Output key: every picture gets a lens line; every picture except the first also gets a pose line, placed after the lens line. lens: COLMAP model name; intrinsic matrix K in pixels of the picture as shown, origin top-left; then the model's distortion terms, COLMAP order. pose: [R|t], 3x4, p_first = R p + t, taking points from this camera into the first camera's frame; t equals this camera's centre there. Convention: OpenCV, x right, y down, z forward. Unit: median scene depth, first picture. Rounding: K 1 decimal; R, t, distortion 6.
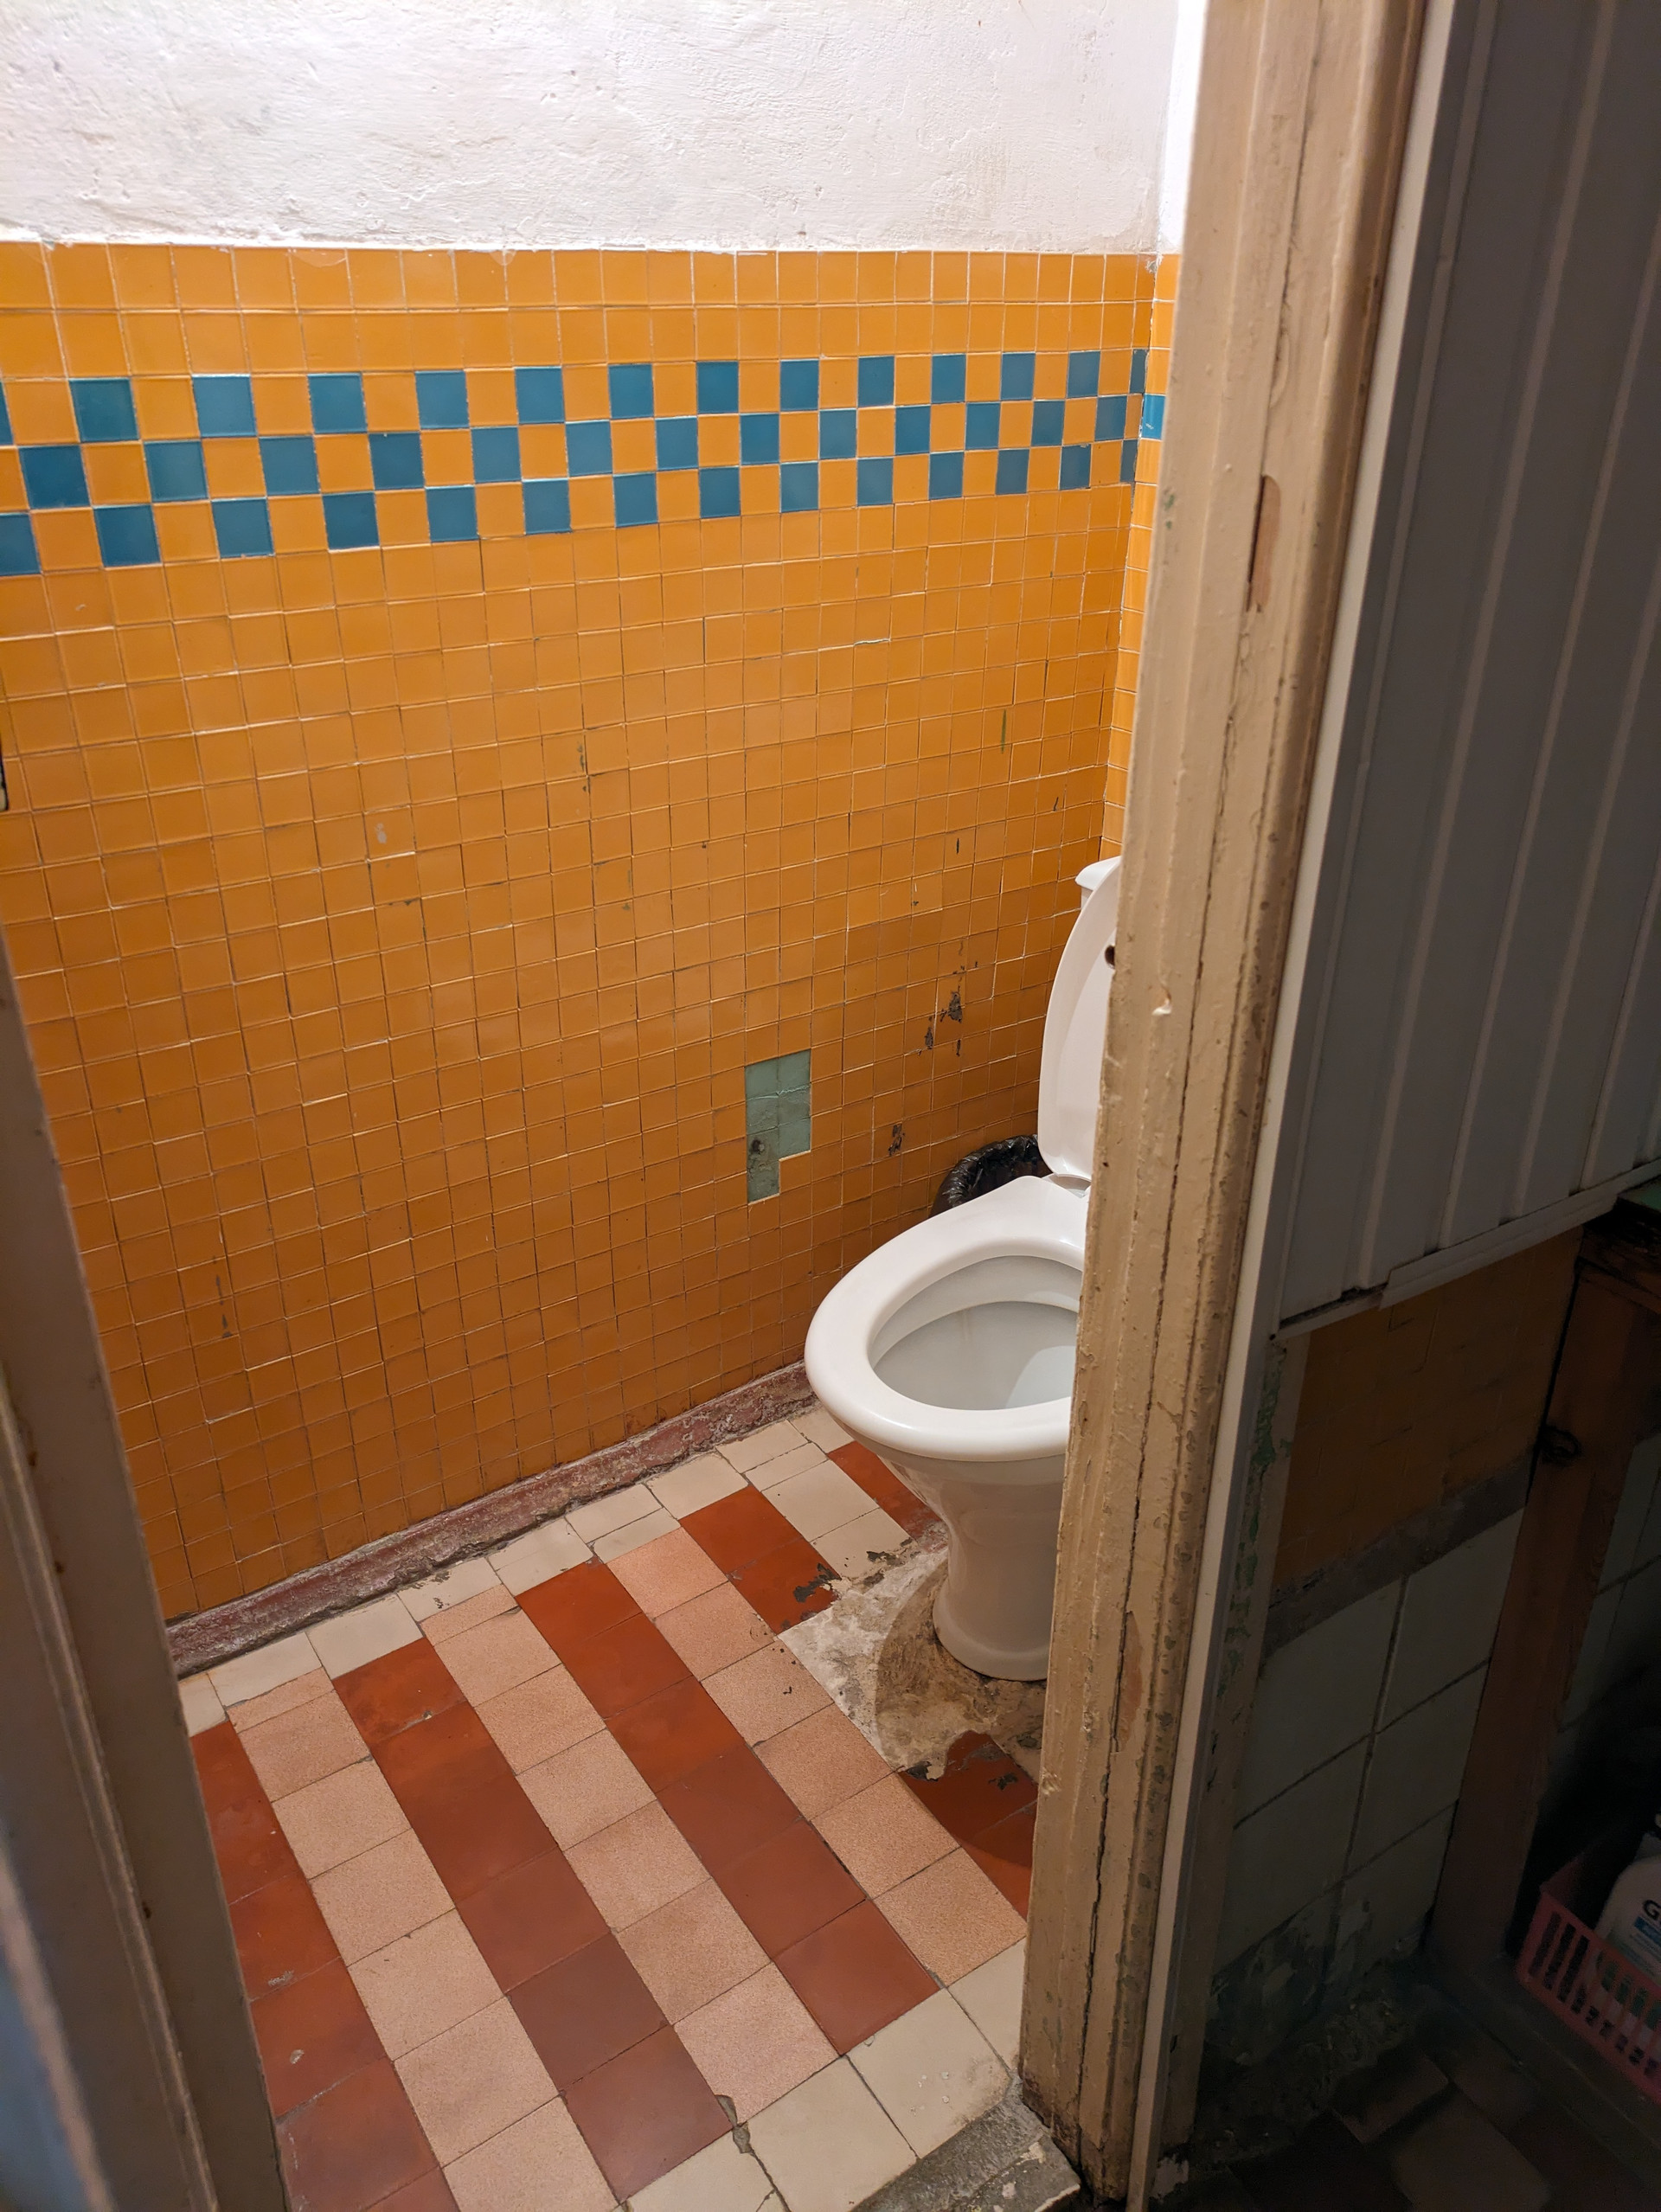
lens RADIAL K [[1646.4, 0, 828.3], [0, 1646.4, 1103.0], [0, 0, 1]] dist [0.028861, -0.002041]
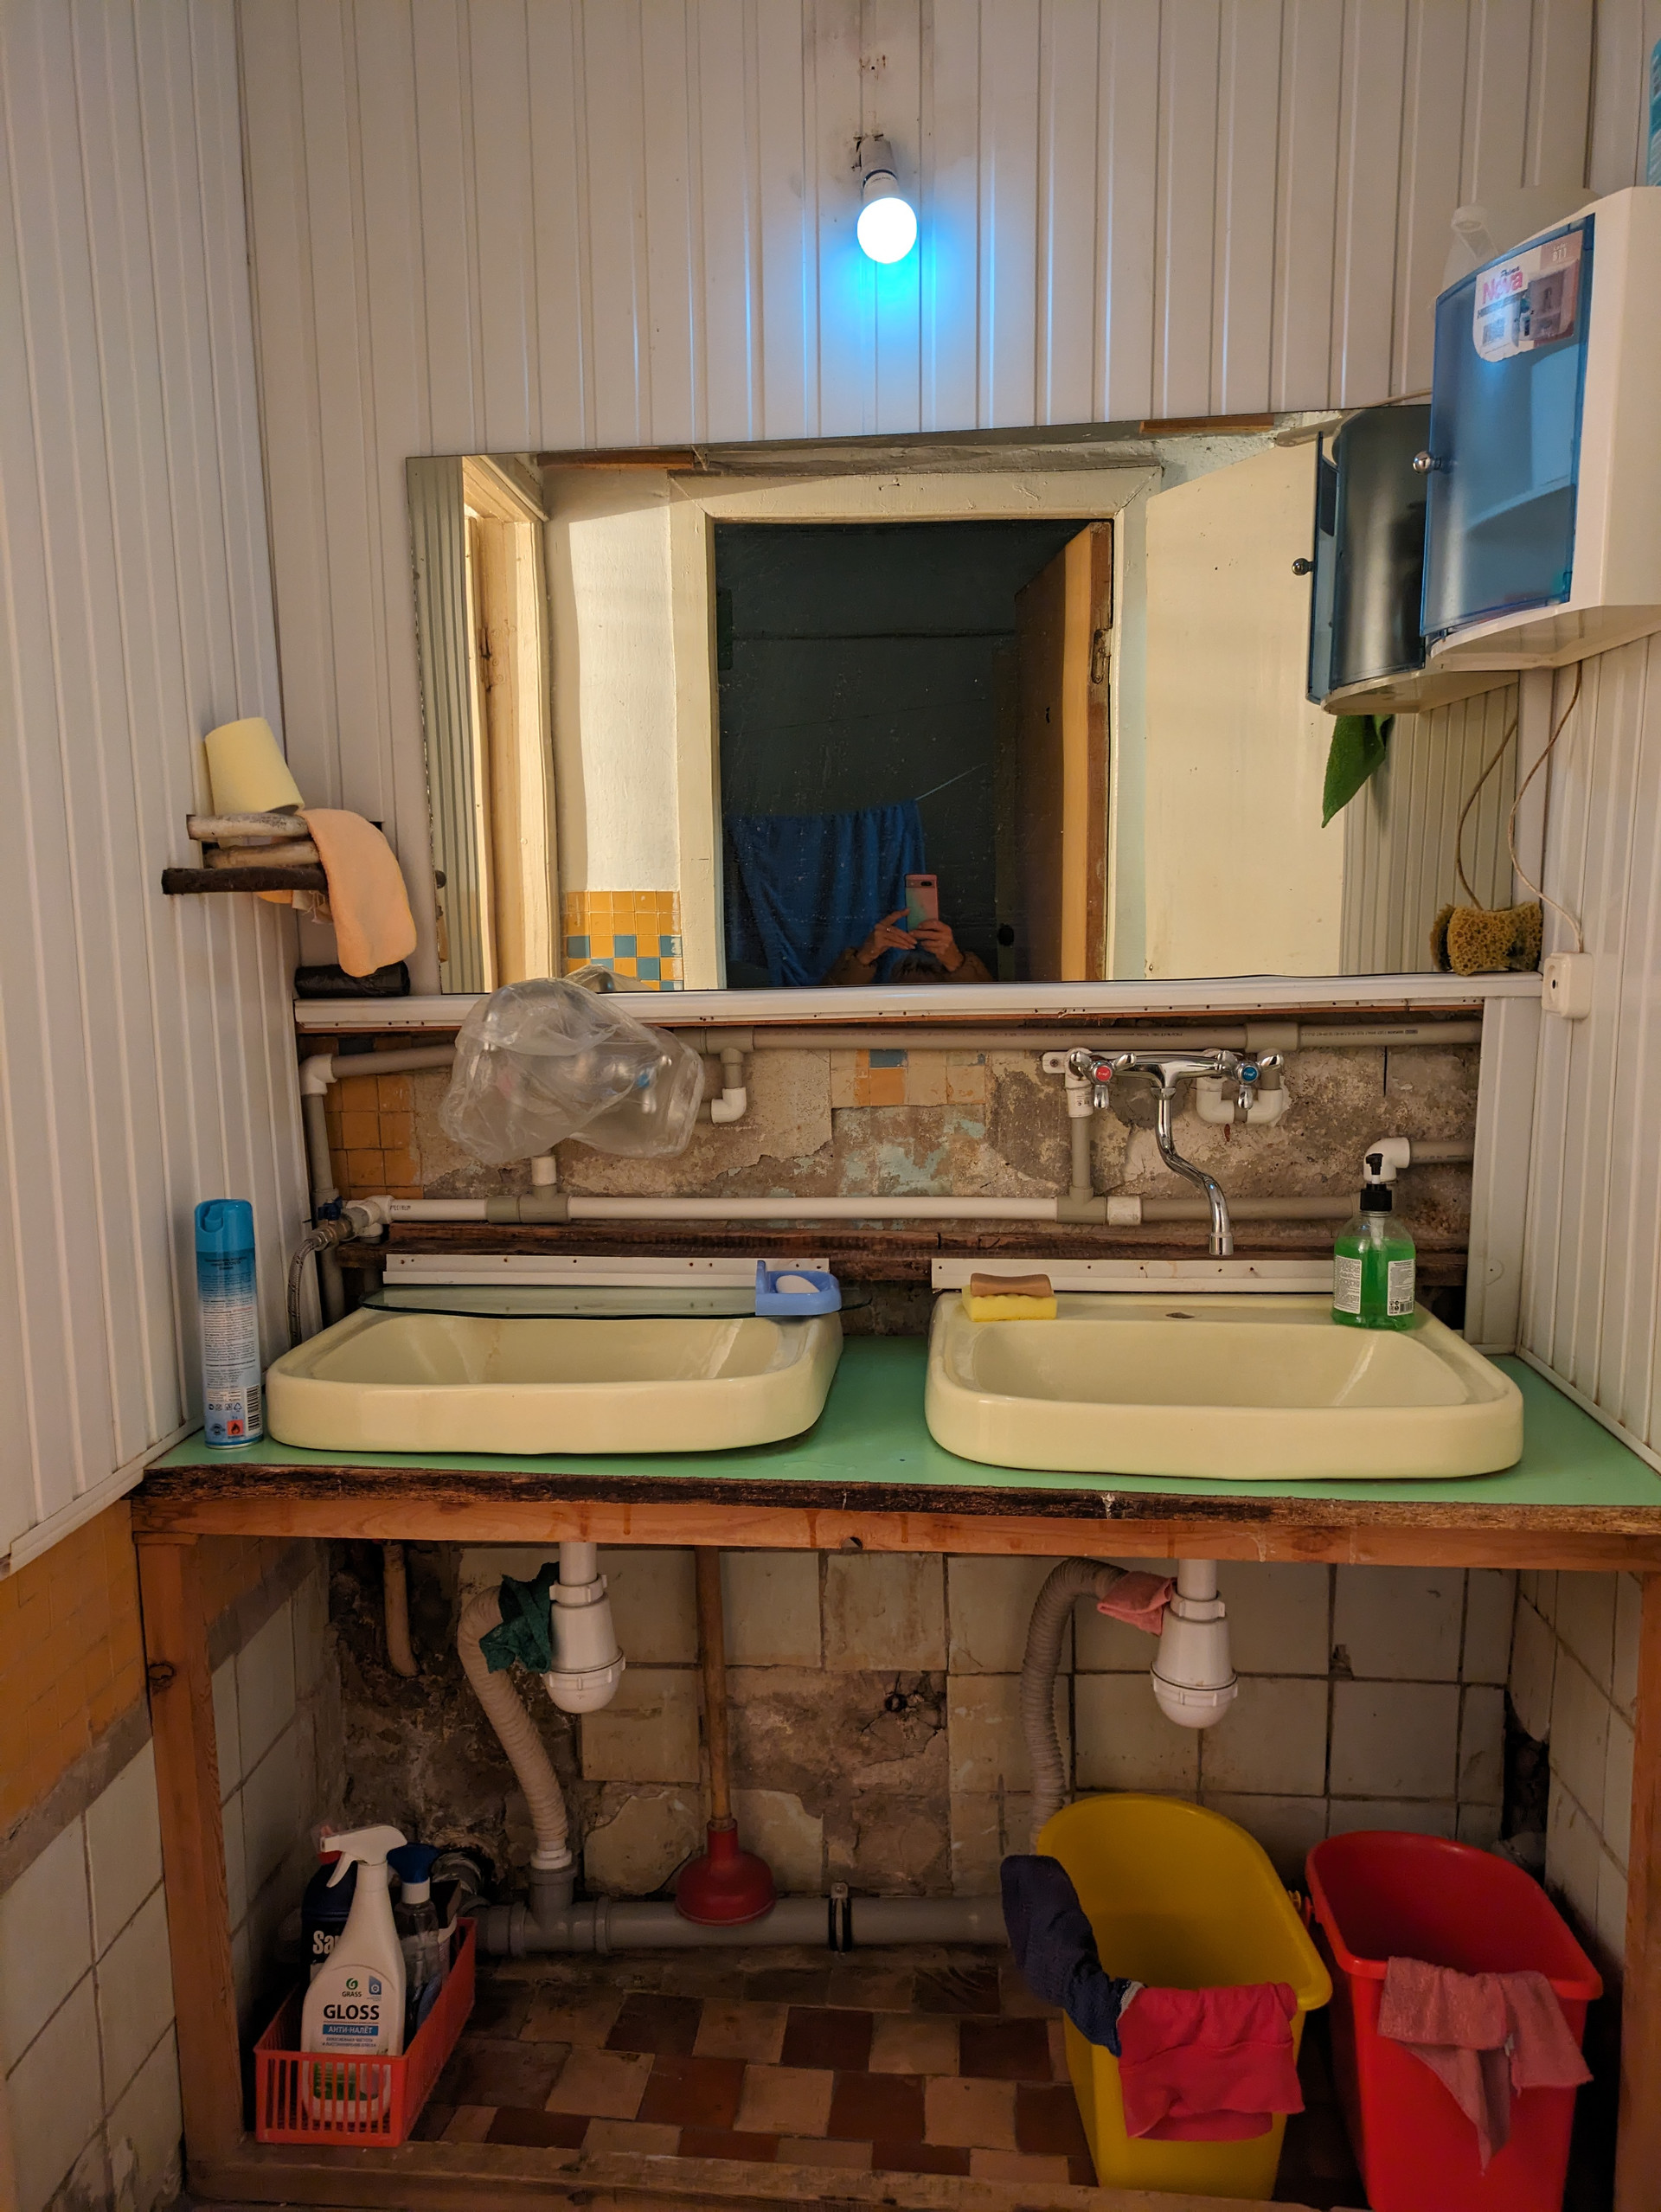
lens RADIAL K [[1646.4, 0, 826.4], [0, 1646.4, 1116.4], [0, 0, 1]] dist [0.028861, -0.002041]
pose [[0.613256, -0.122082, 0.780393, -0.248588], [0.375558, 0.914232, -0.152106, 0.197944], [-0.694891, 0.386363, 0.606507, -0.419736]]
